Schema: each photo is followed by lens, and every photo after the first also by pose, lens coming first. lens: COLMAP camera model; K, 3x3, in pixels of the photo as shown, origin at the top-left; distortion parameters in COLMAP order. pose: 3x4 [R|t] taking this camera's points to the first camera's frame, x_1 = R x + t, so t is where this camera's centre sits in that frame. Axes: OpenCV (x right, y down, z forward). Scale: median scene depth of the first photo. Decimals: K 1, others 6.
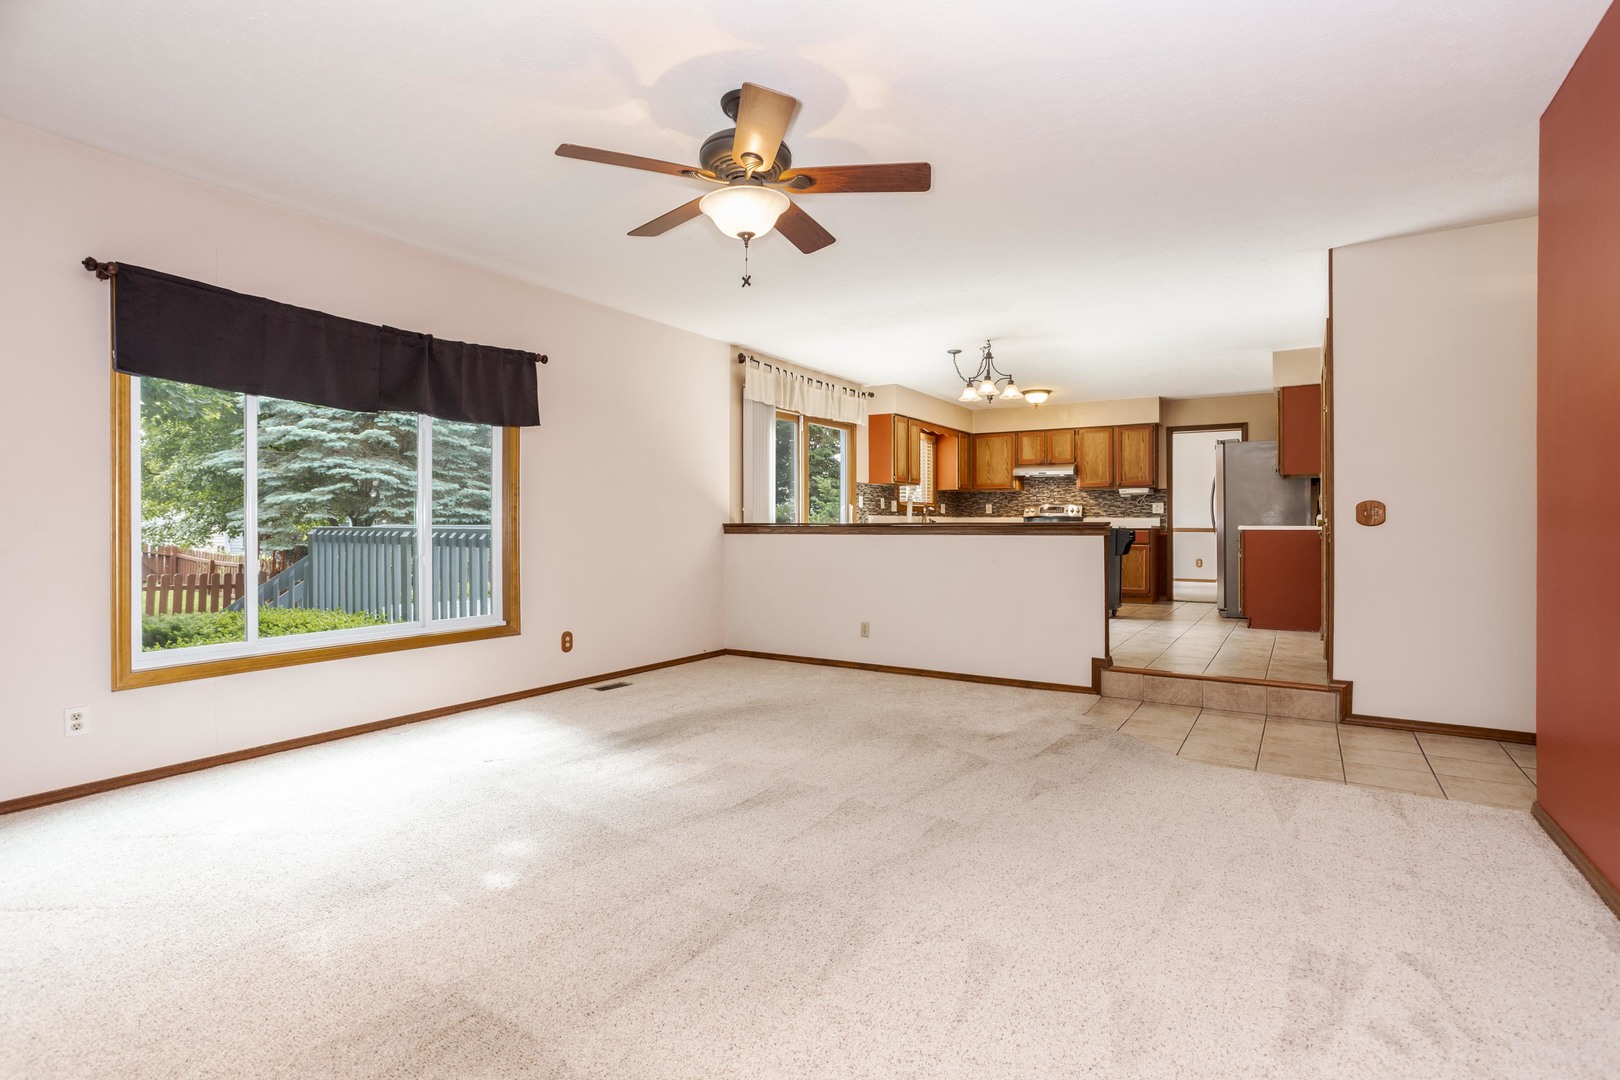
lens RADIAL K [[776.0, 0, 812.3], [0, 776.0, 524.5], [0, 0, 1]] dist [-0.057449, 0.033300]
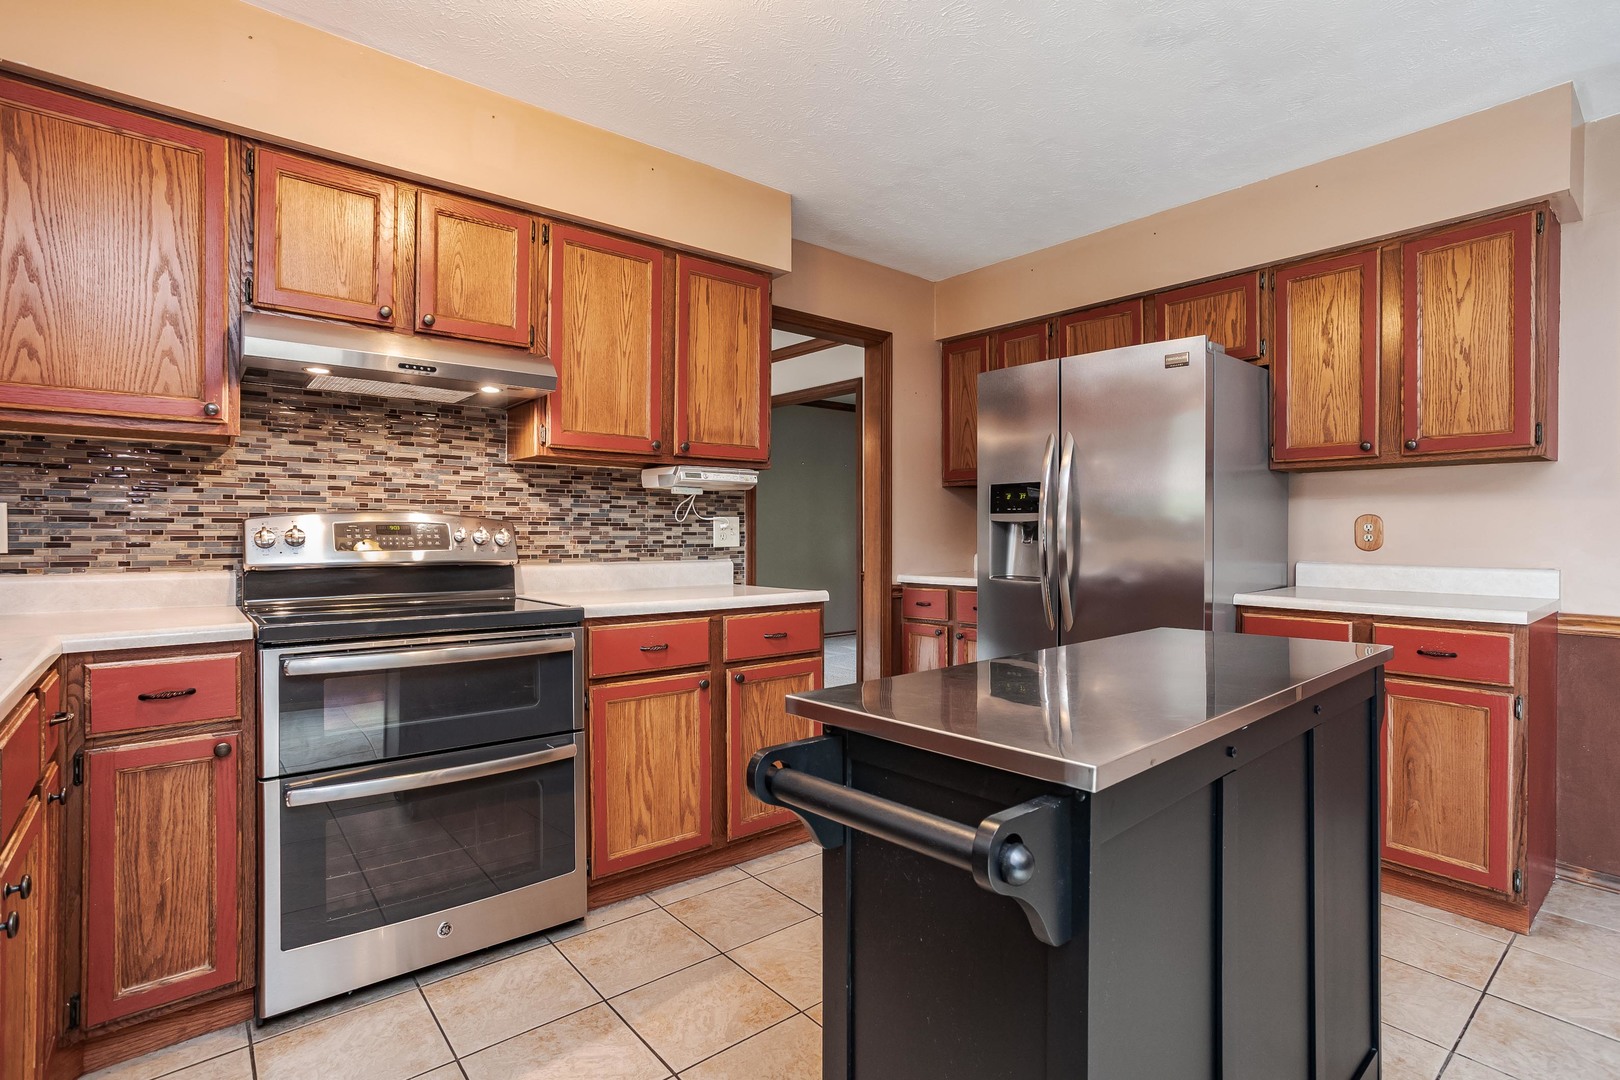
lens RADIAL K [[776.0, 0, 812.3], [0, 776.0, 524.5], [0, 0, 1]] dist [-0.057449, 0.033300]
pose [[0.300566, 0.004540, 0.953750, 0.128971], [-0.001038, 0.999990, -0.004433, -0.022050], [-0.953760, 0.000343, 0.300568, 0.824414]]
